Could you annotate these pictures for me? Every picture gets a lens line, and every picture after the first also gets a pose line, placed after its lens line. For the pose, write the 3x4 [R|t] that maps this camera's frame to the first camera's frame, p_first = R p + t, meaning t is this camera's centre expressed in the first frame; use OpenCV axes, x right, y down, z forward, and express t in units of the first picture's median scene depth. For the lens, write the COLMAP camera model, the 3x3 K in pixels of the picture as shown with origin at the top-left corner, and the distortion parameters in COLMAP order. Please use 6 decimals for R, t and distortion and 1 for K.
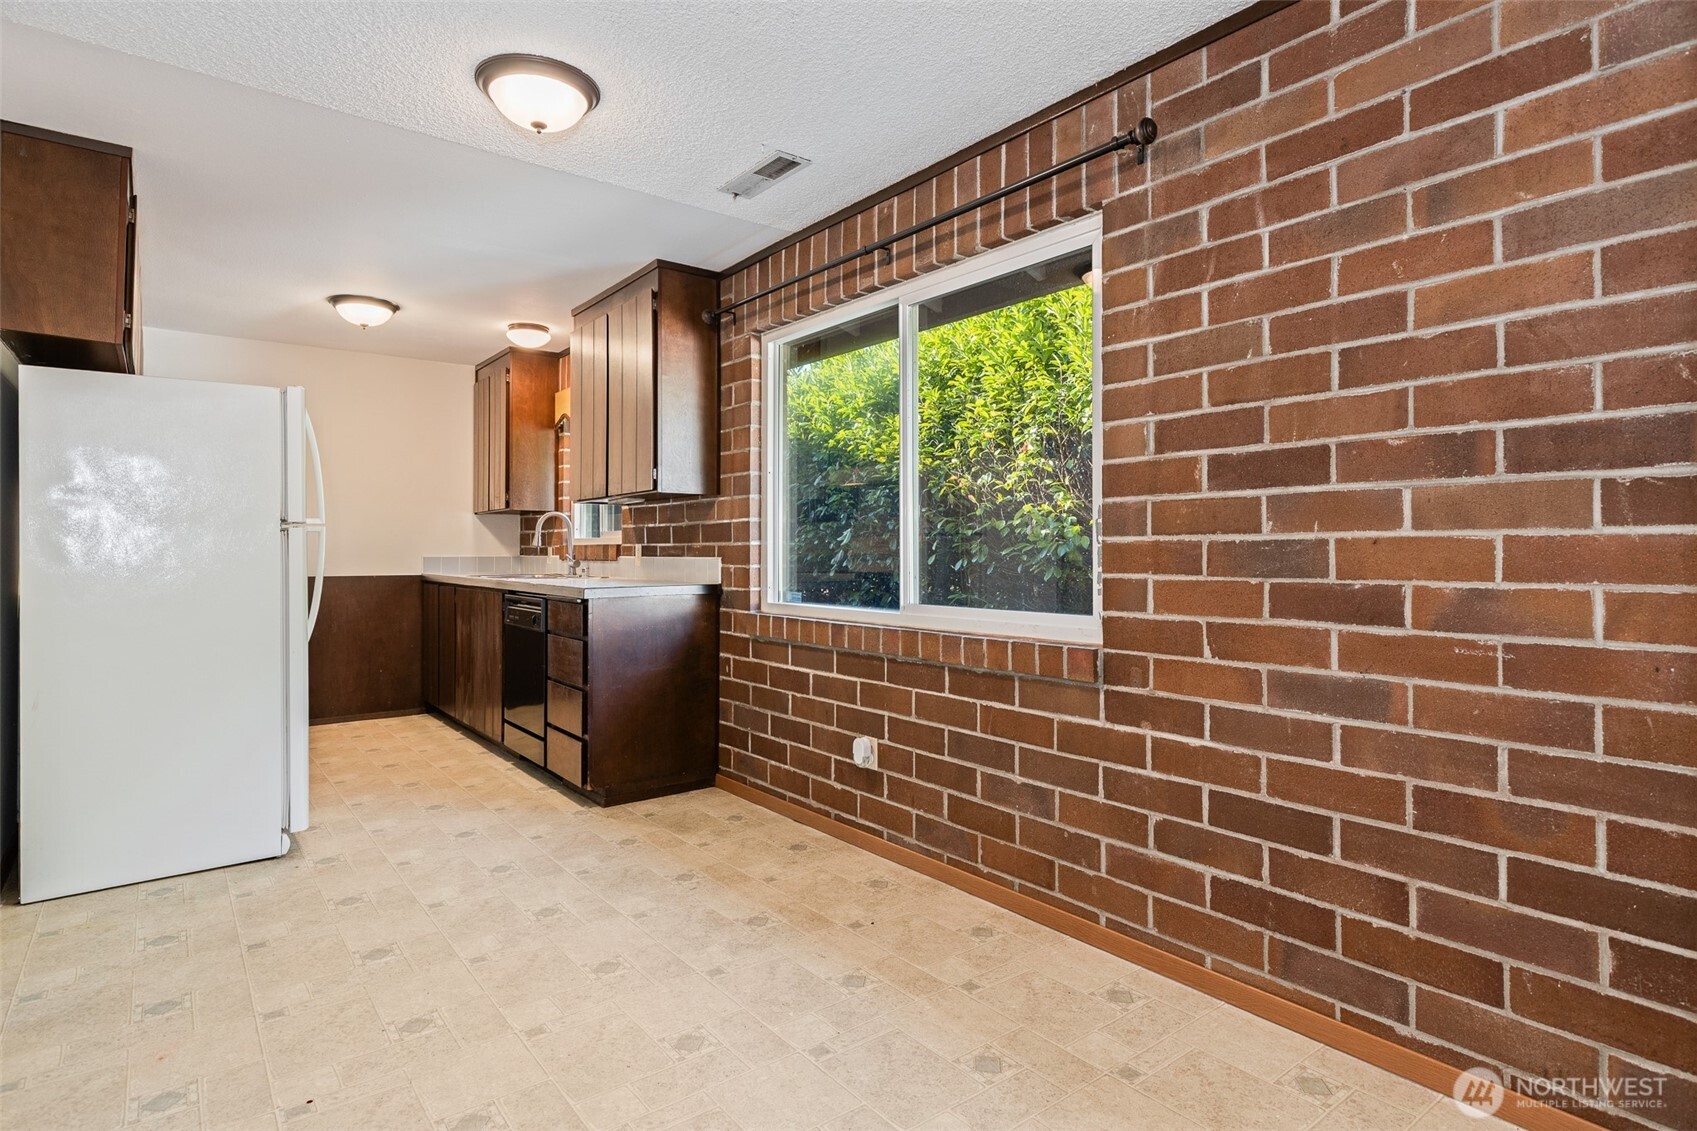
lens RADIAL K [[898.2, 0, 858.9], [0, 898.2, 555.9], [0, 0, 1]] dist [0.001015, -0.001058]
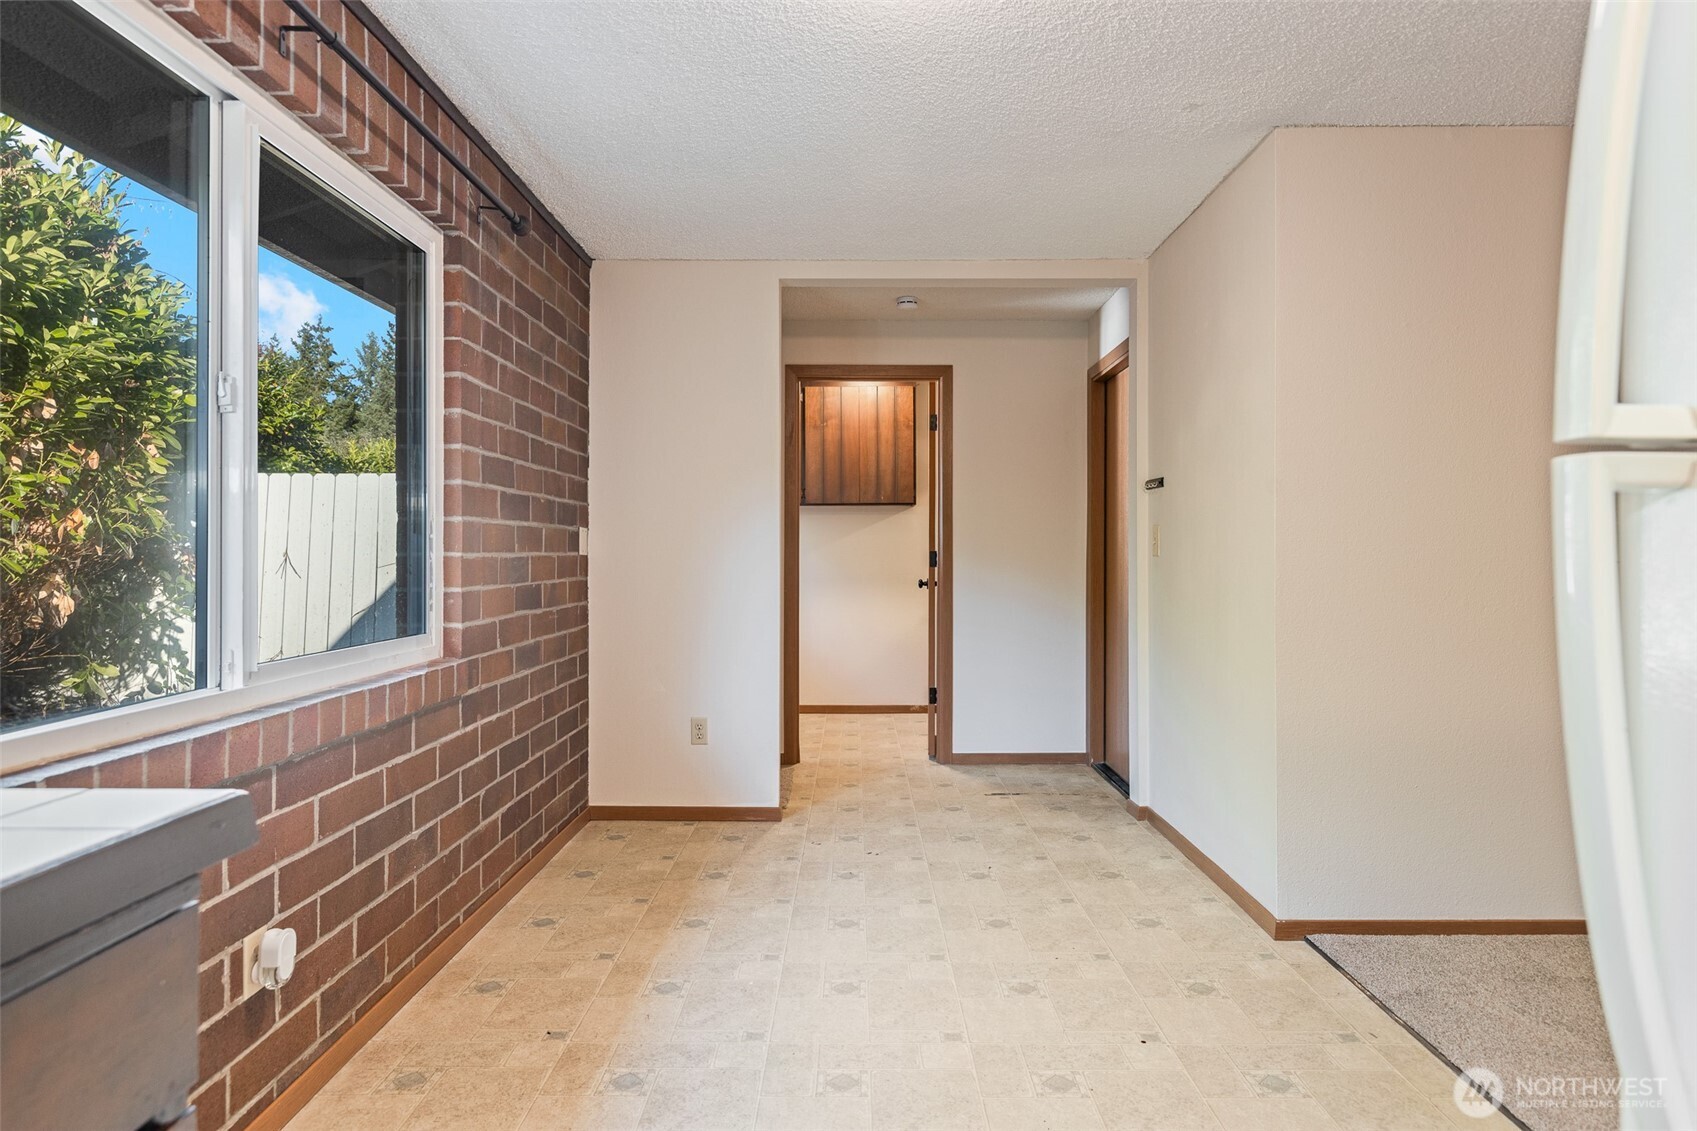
lens RADIAL K [[1002.3, 0, 854.0], [0, 1002.3, 549.0], [0, 0, 1]] dist [0.005365, 0.001103]
pose [[-0.788009, 0.006613, 0.615629, -0.644936], [0.006331, 0.999976, -0.002637, -0.016266], [-0.615632, 0.001820, -0.788032, 1.296745]]
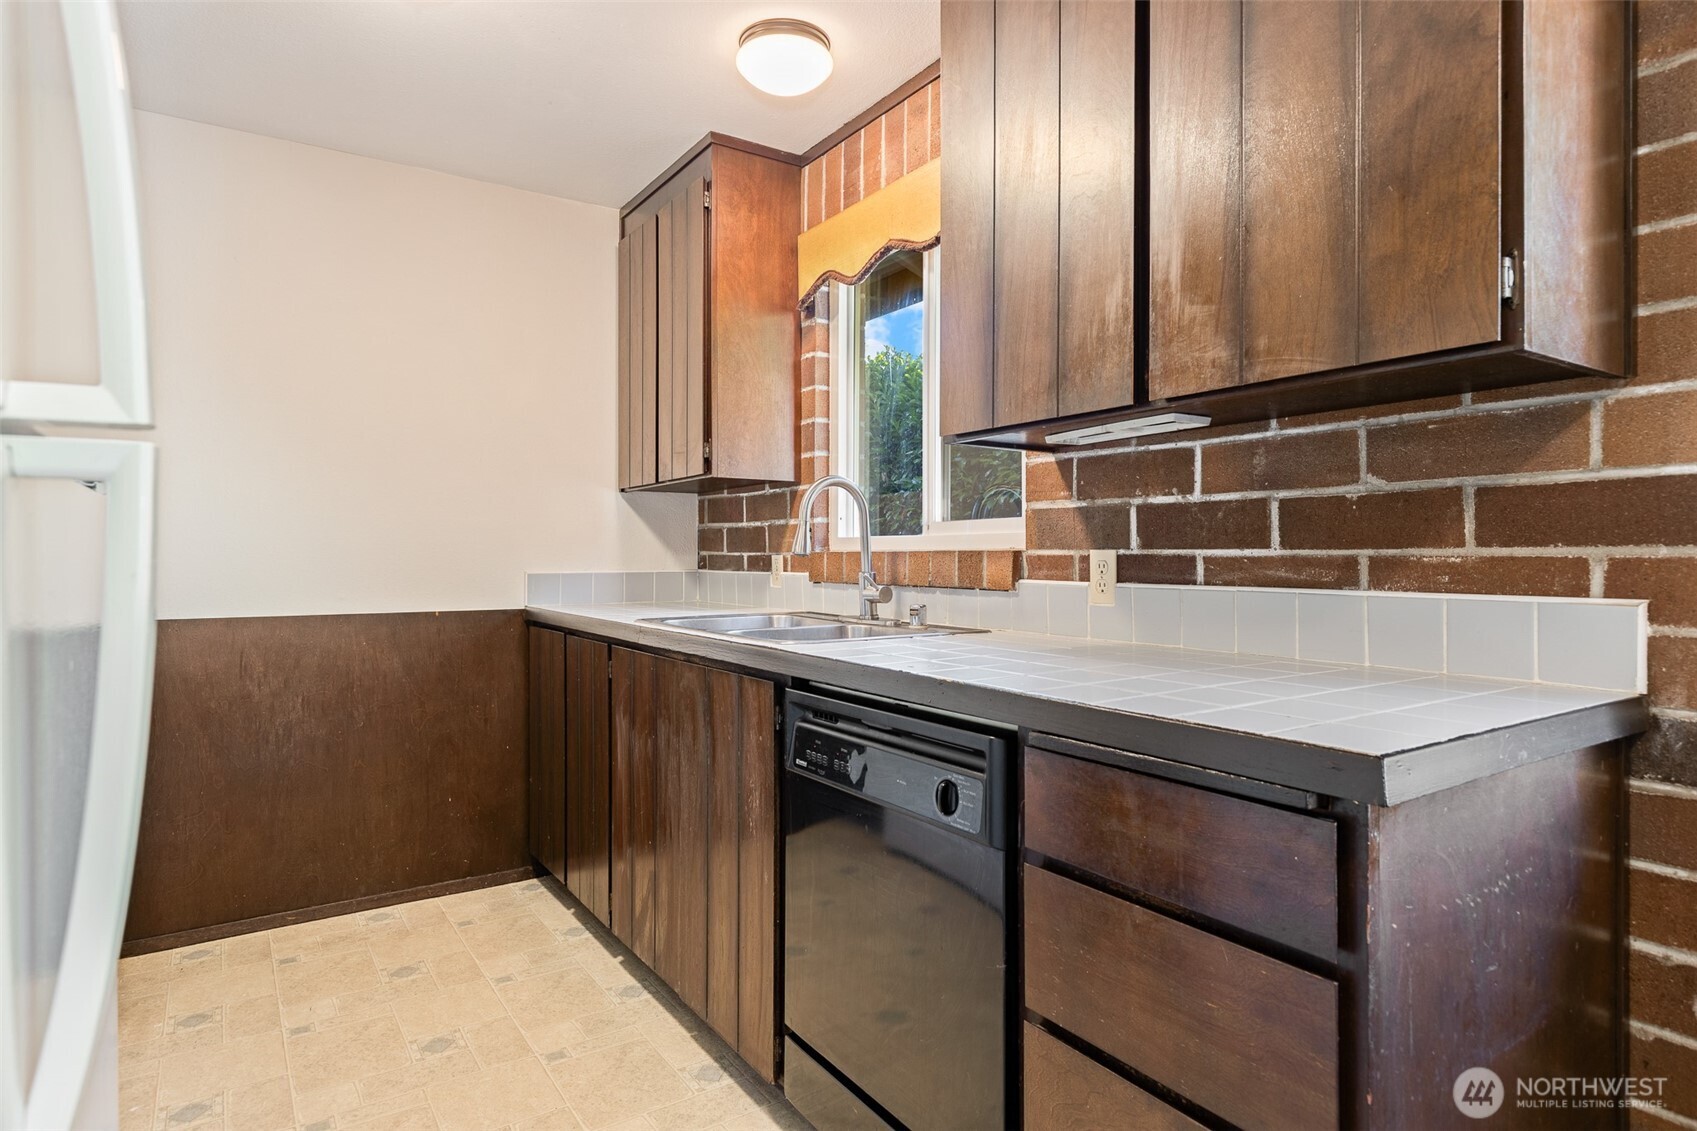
lens RADIAL K [[943.9, 0, 852.8], [0, 943.9, 562.1], [0, 0, 1]] dist [-0.000523, -0.000491]
pose [[0.997219, 0.000707, -0.074528, -0.271061], [-0.000468, 0.999995, 0.003233, -0.007915], [0.074529, -0.003189, 0.997214, 0.496381]]
